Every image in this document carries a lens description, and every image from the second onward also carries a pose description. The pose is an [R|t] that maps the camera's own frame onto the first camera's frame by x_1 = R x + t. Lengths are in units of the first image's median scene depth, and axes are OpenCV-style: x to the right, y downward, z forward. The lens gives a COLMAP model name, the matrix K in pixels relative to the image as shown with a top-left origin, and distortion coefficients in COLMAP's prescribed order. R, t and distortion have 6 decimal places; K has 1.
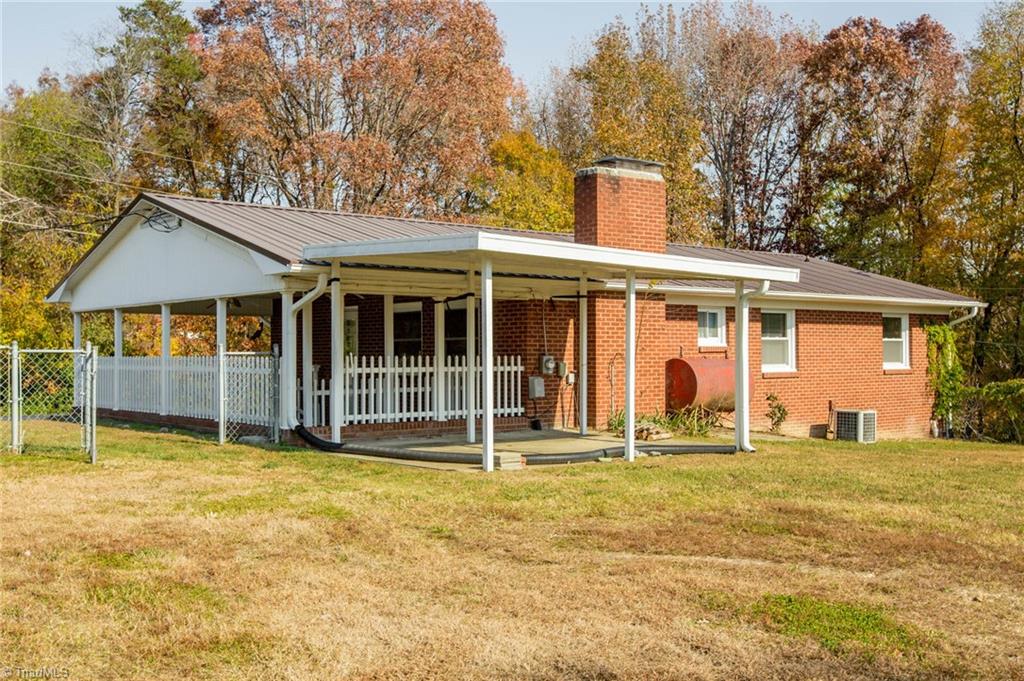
lens RADIAL K [[1040.9, 0, 512.8], [0, 1040.9, 383.7], [0, 0, 1]] dist [0.037189, 0.024586]
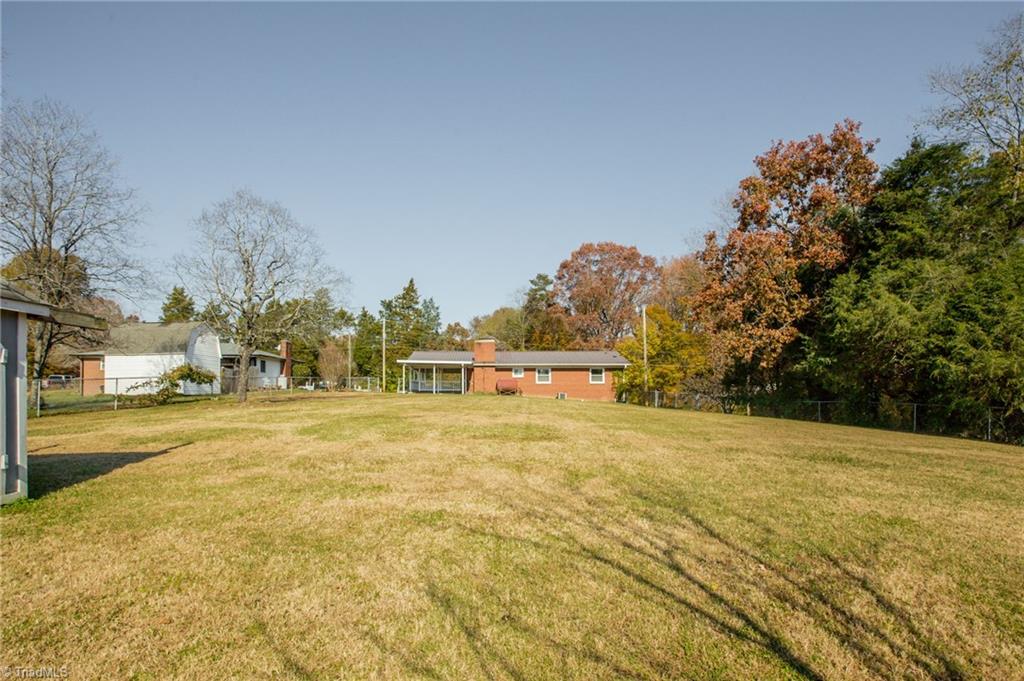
lens RADIAL K [[504.6, 0, 510.9], [0, 504.6, 353.5], [0, 0, 1]] dist [-0.058129, -0.000175]
pose [[0.779312, -0.047303, -0.624848, 1.362827], [-0.020514, 0.994686, -0.100887, 0.071652], [0.626300, 0.091441, 0.774201, -0.594891]]
